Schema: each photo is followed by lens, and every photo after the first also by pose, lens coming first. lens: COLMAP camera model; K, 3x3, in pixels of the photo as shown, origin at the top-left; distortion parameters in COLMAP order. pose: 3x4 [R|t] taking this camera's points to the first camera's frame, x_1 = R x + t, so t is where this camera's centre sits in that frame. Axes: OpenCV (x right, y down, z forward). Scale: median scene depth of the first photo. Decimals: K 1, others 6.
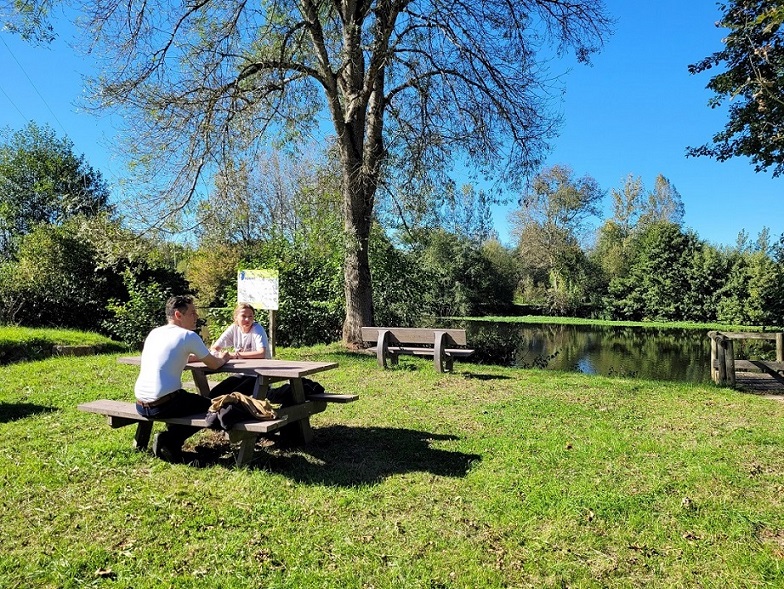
lens RADIAL K [[583.8, 0, 389.1], [0, 583.8, 292.7], [0, 0, 1]] dist [0.049485, -0.014433]
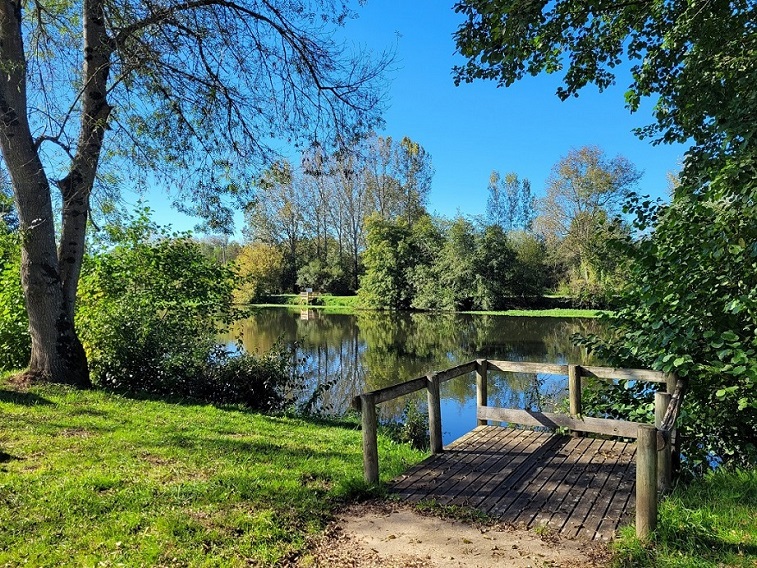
lens RADIAL K [[563.7, 0, 381.8], [0, 563.7, 288.1], [0, 0, 1]] dist [0.049485, -0.014433]
pose [[0.990506, -0.018774, -0.136181, 0.100690], [0.019300, 0.999810, 0.002544, -0.002295], [0.136107, -0.005148, 0.990681, 0.076182]]
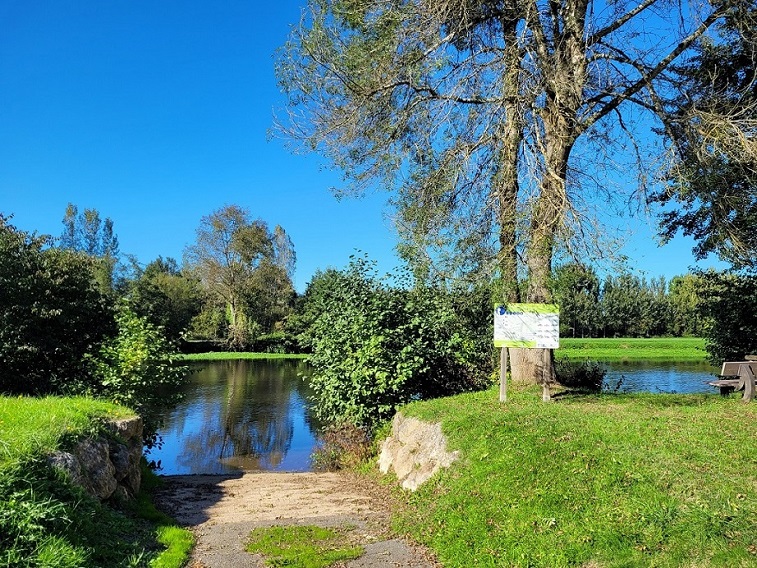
lens RADIAL K [[563.7, 0, 380.2], [0, 563.7, 288.0], [0, 0, 1]] dist [0.049485, -0.014433]
pose [[0.767843, 0.040298, 0.639370, -0.183016], [0.005656, 0.997554, -0.069666, -0.000870], [-0.640613, 0.057108, 0.765737, 0.092581]]
